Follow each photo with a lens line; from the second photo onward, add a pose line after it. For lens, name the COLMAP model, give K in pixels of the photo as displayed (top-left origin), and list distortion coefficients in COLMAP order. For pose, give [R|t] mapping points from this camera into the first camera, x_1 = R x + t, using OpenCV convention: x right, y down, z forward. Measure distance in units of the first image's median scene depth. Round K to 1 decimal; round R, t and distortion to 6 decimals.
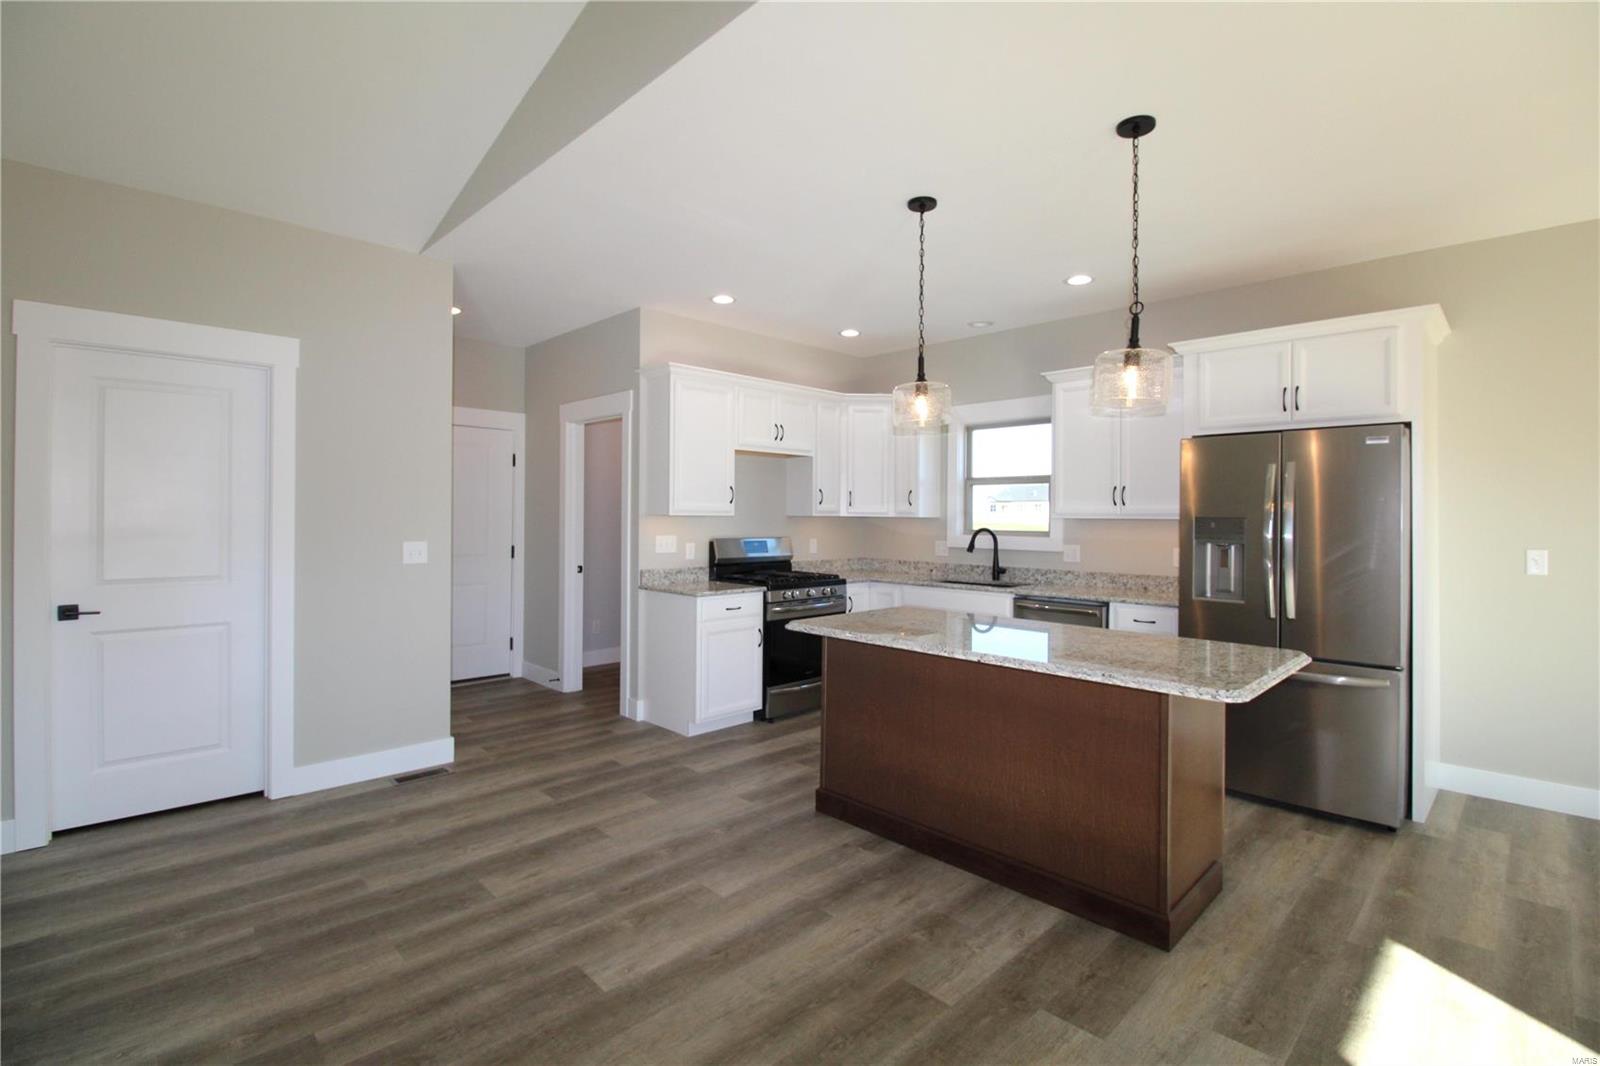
lens RADIAL K [[723.7, 0, 800.0], [0, 723.7, 533.0], [0, 0, 1]] dist [-0.012507, -0.000187]
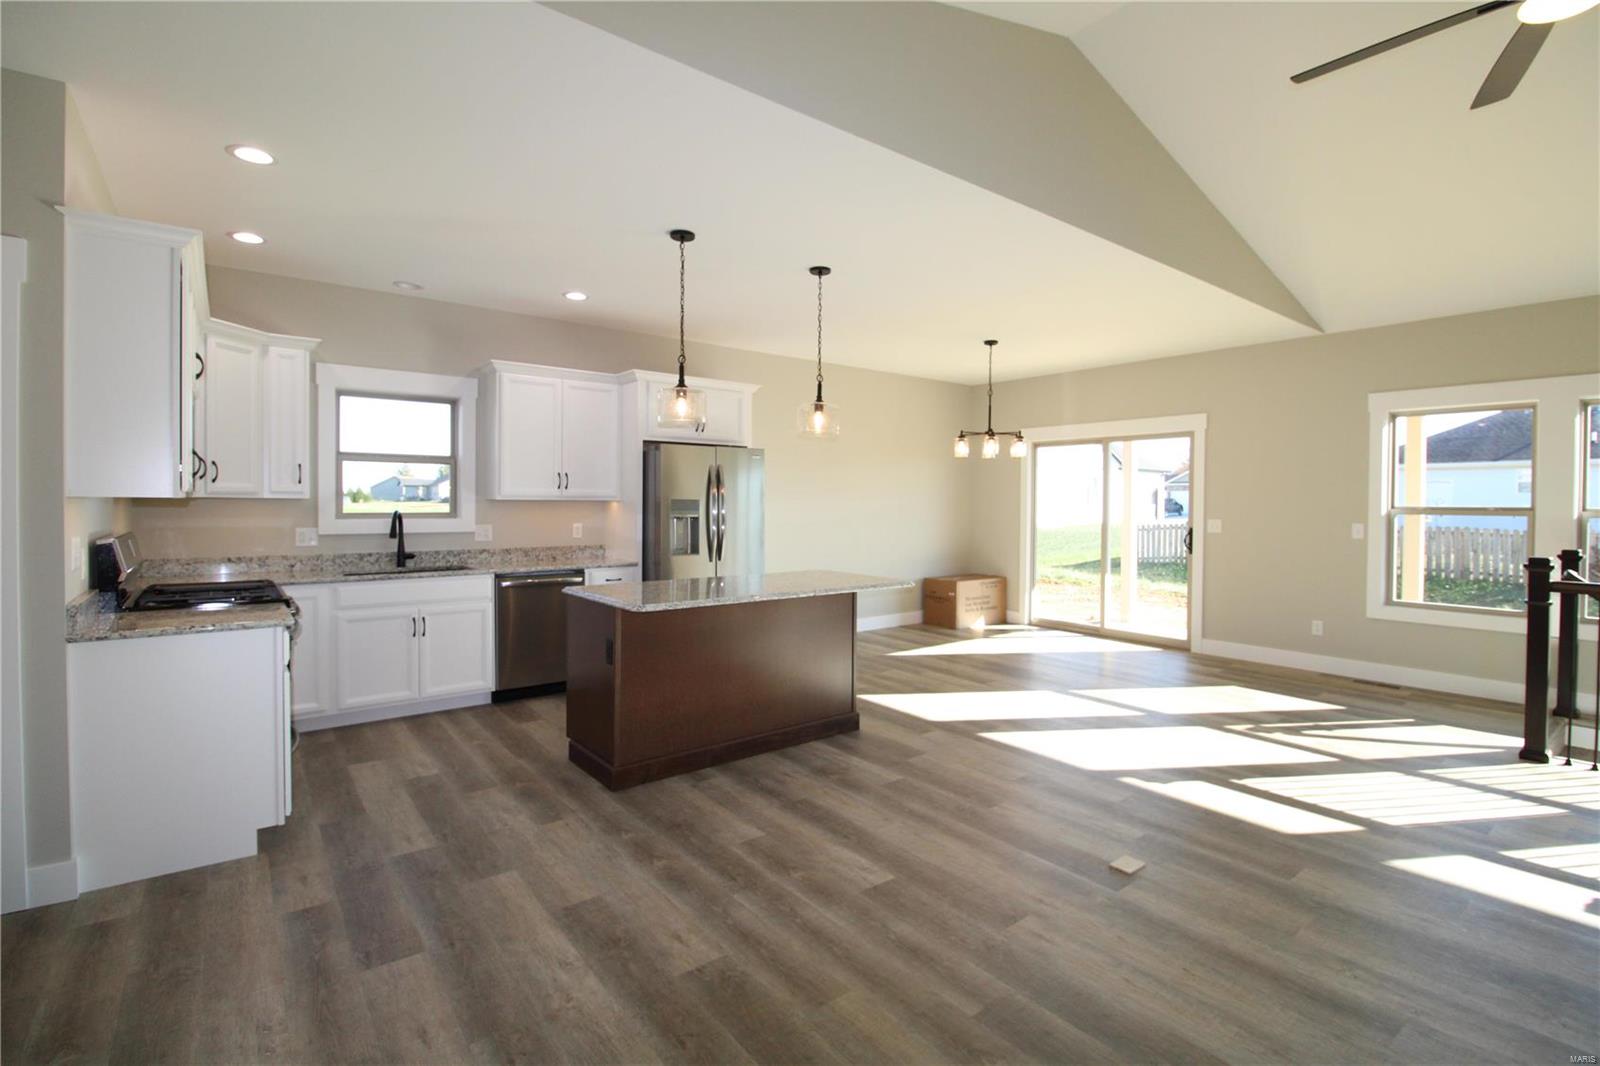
lens RADIAL K [[742.1, 0, 800.0], [0, 742.1, 533.0], [0, 0, 1]] dist [0.001510, -0.000261]
pose [[0.115339, -0.044212, 0.992342, -0.988419], [0.018873, 0.998926, 0.042312, -0.013341], [-0.993147, 0.013848, 0.116050, 0.641253]]
